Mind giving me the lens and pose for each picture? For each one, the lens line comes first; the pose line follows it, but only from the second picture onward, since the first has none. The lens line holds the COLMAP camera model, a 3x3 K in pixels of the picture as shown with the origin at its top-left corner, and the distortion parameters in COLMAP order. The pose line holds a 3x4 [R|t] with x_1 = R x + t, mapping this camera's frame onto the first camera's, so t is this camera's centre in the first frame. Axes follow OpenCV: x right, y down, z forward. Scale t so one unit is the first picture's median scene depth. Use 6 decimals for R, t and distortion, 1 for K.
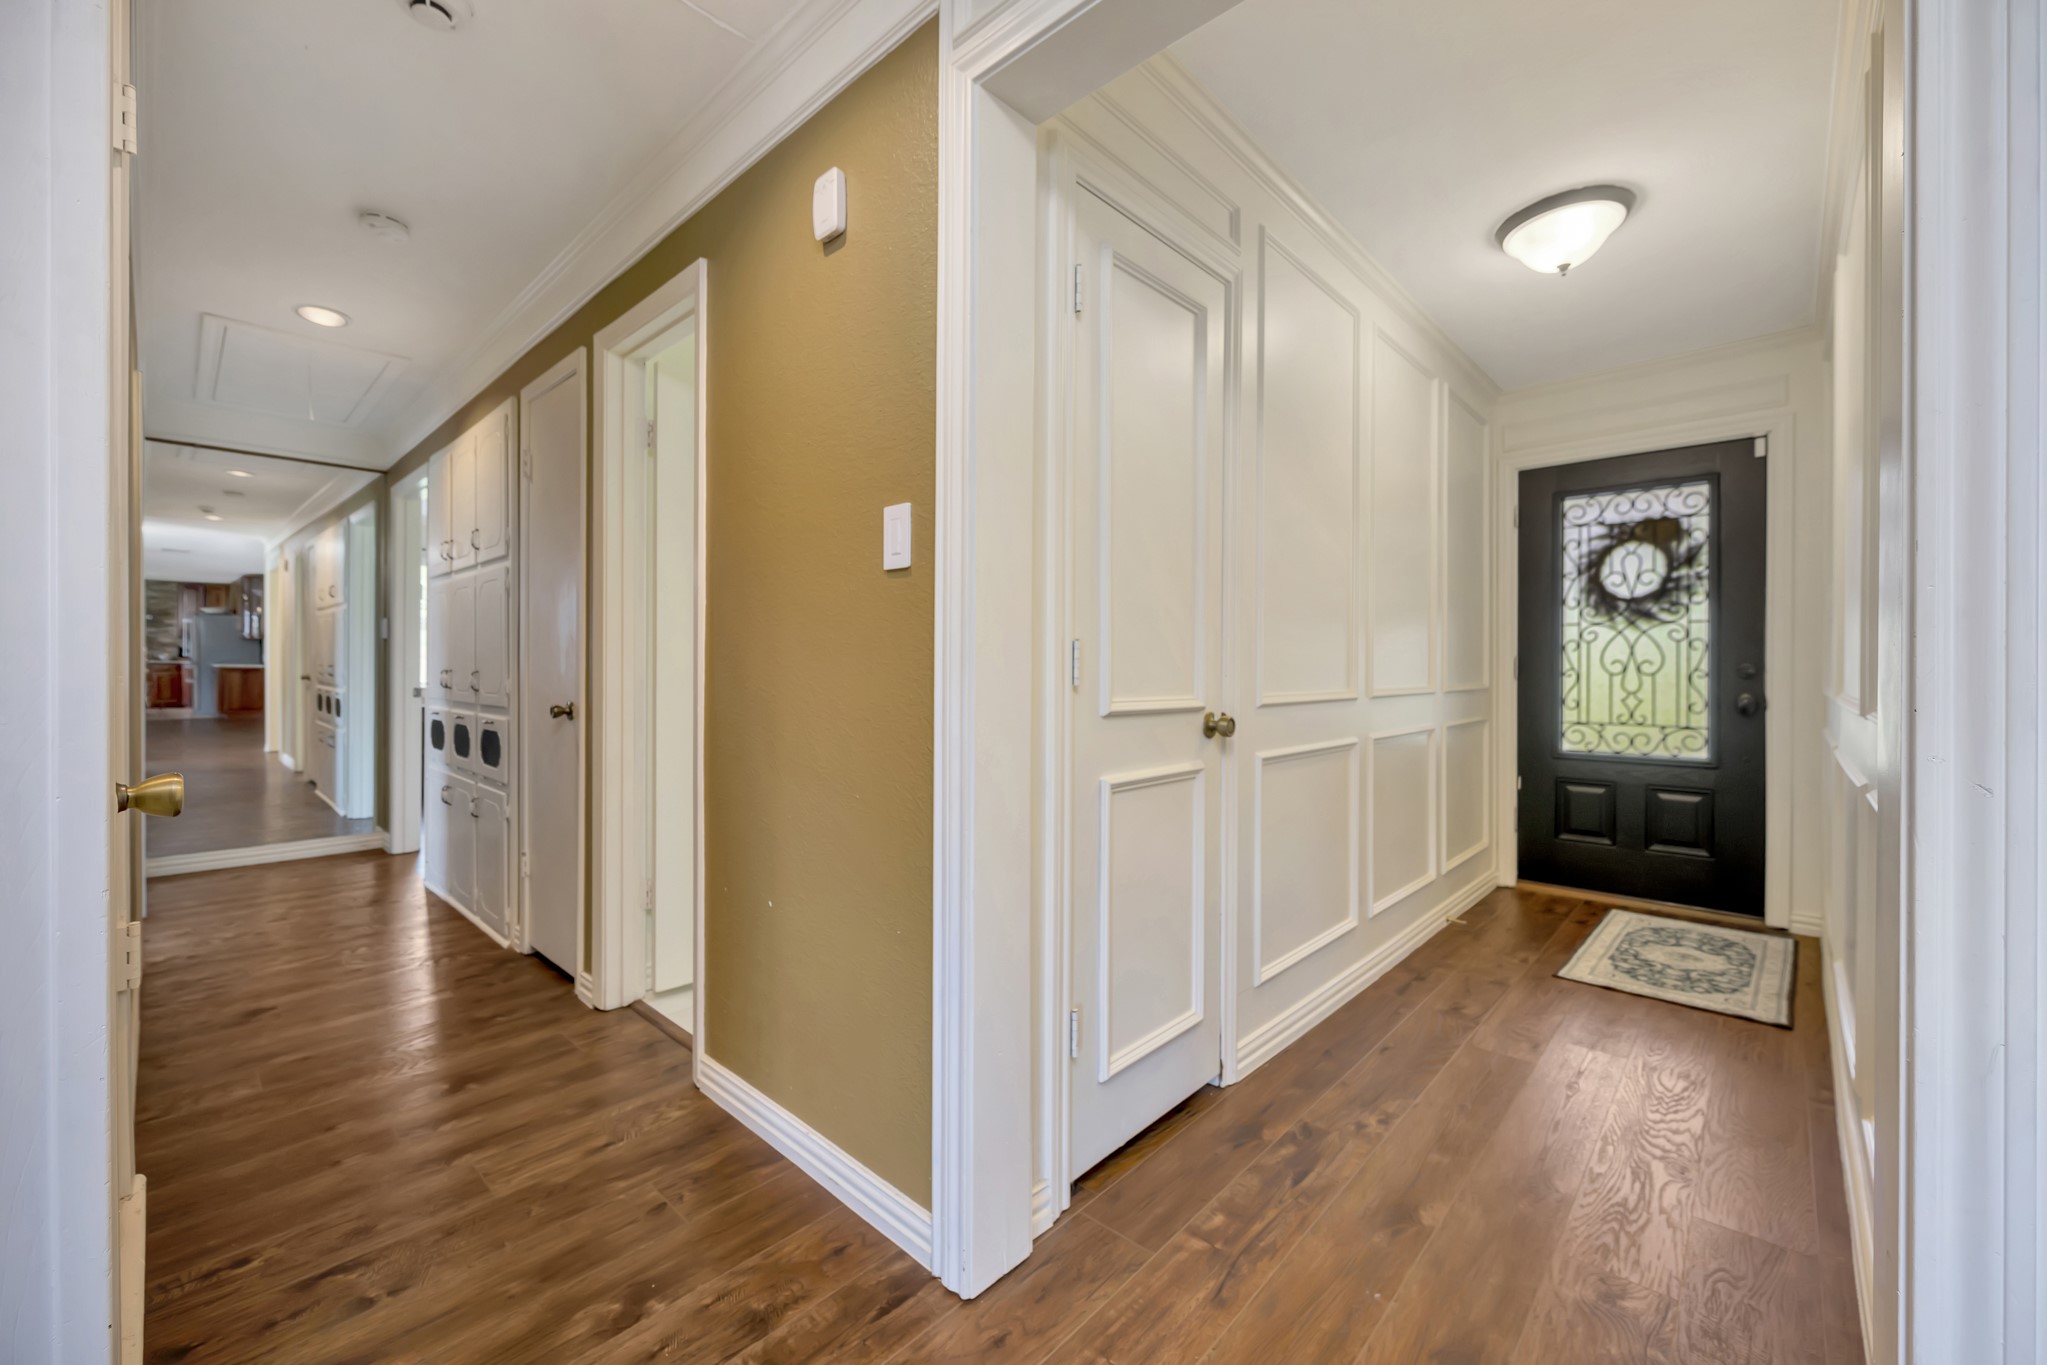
lens RADIAL K [[818.2, 0, 1022.4], [0, 818.2, 672.0], [0, 0, 1]] dist [-0.003625, -0.000260]
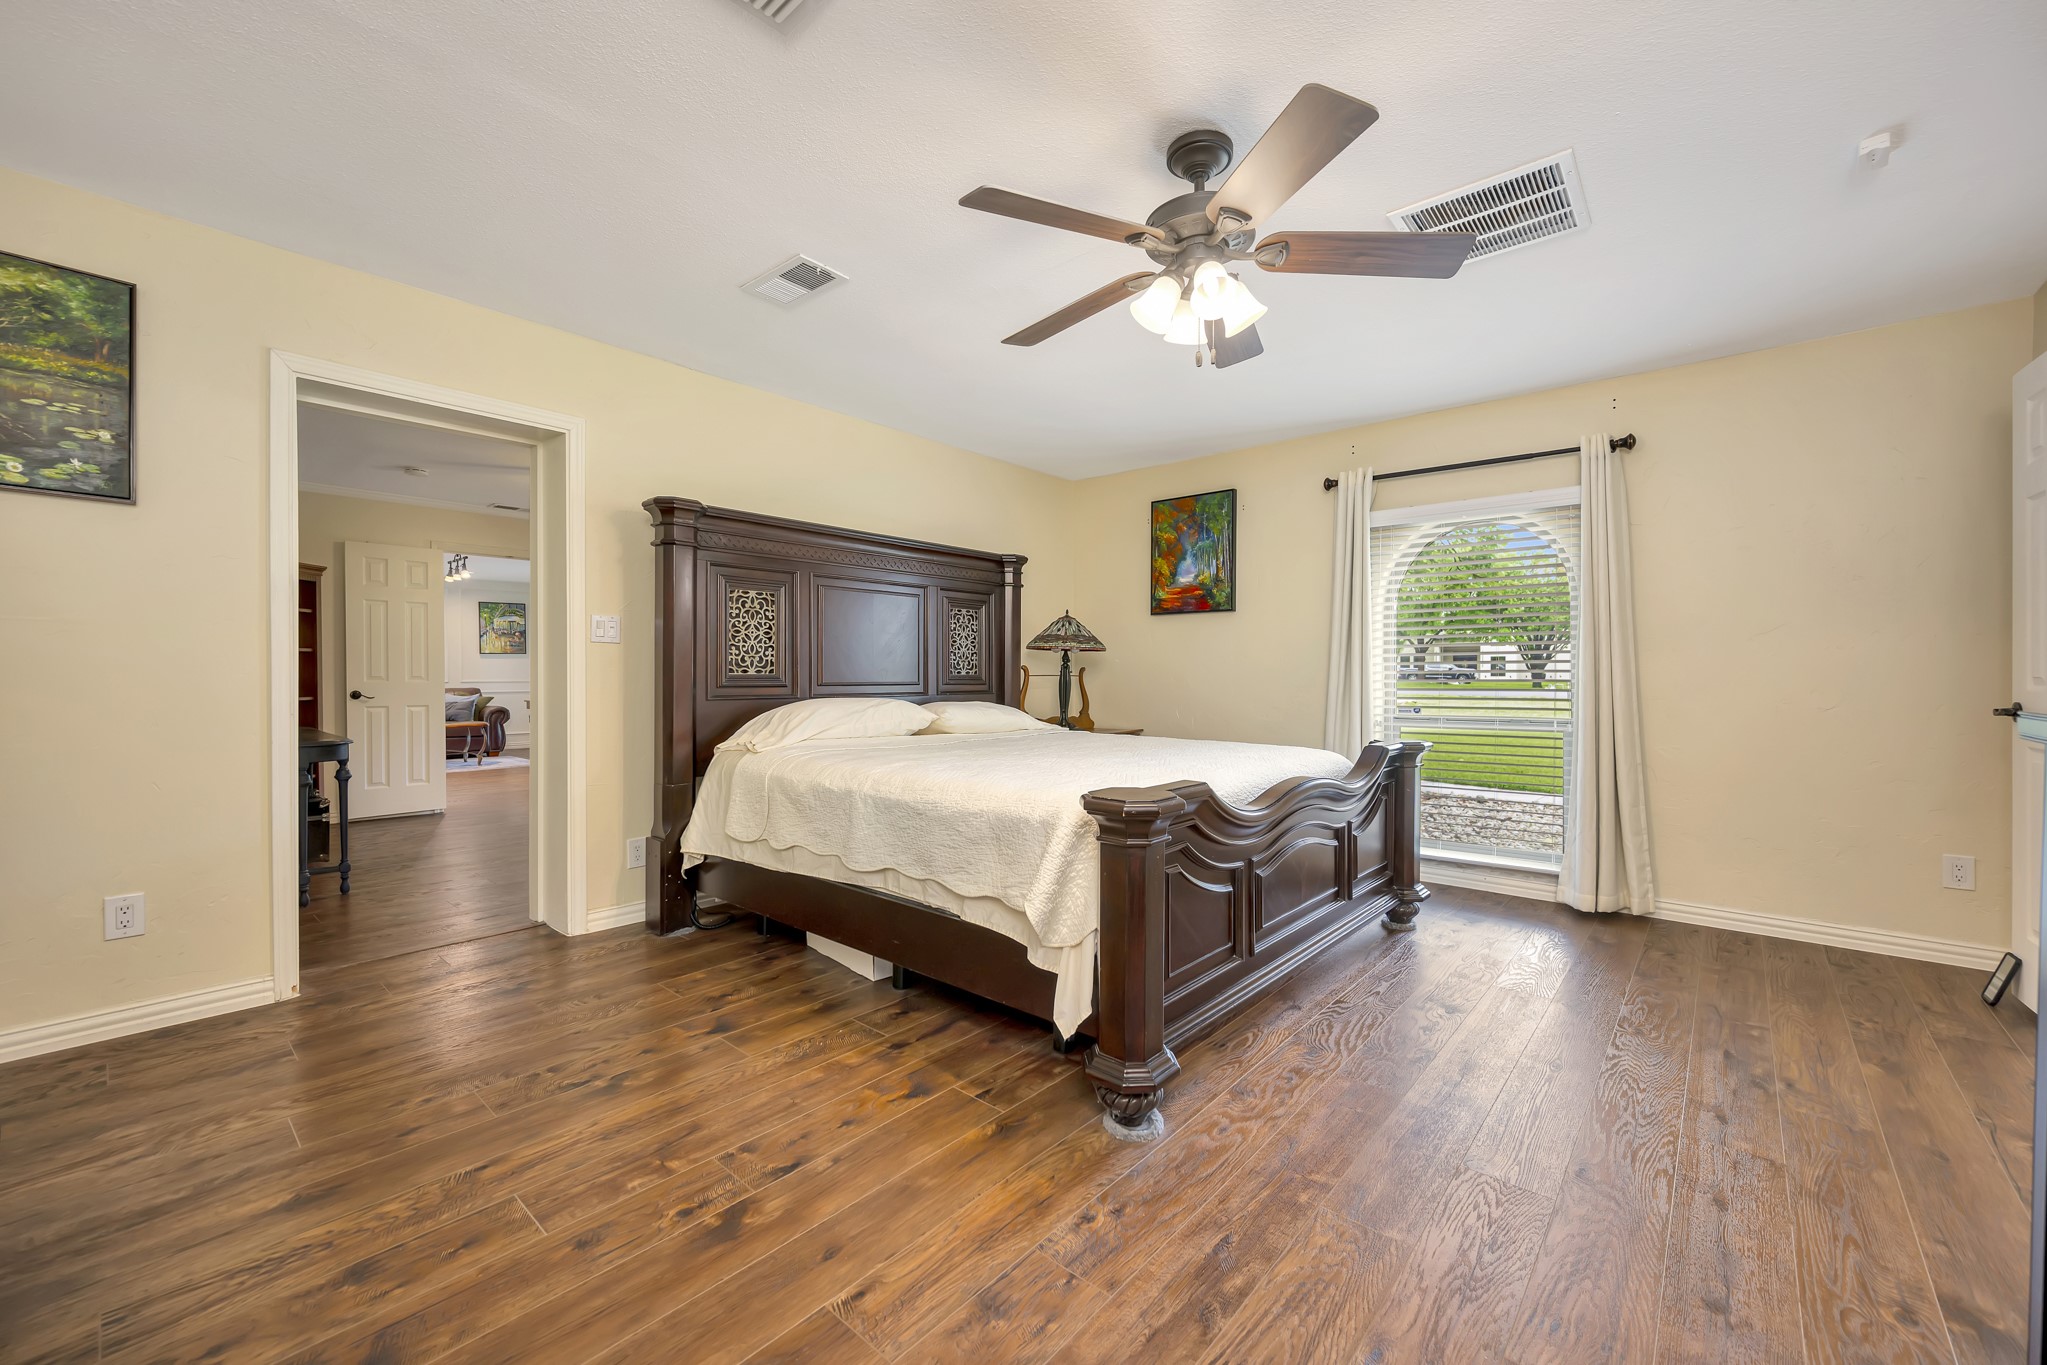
lens RADIAL K [[818.2, 0, 1023.2], [0, 818.2, 677.9], [0, 0, 1]] dist [-0.003625, -0.000260]
pose [[-0.999499, 0.002334, -0.031572, 1.301160], [0.001944, 0.999921, 0.012381, -0.011436], [0.031599, 0.012313, -0.999425, 1.944297]]
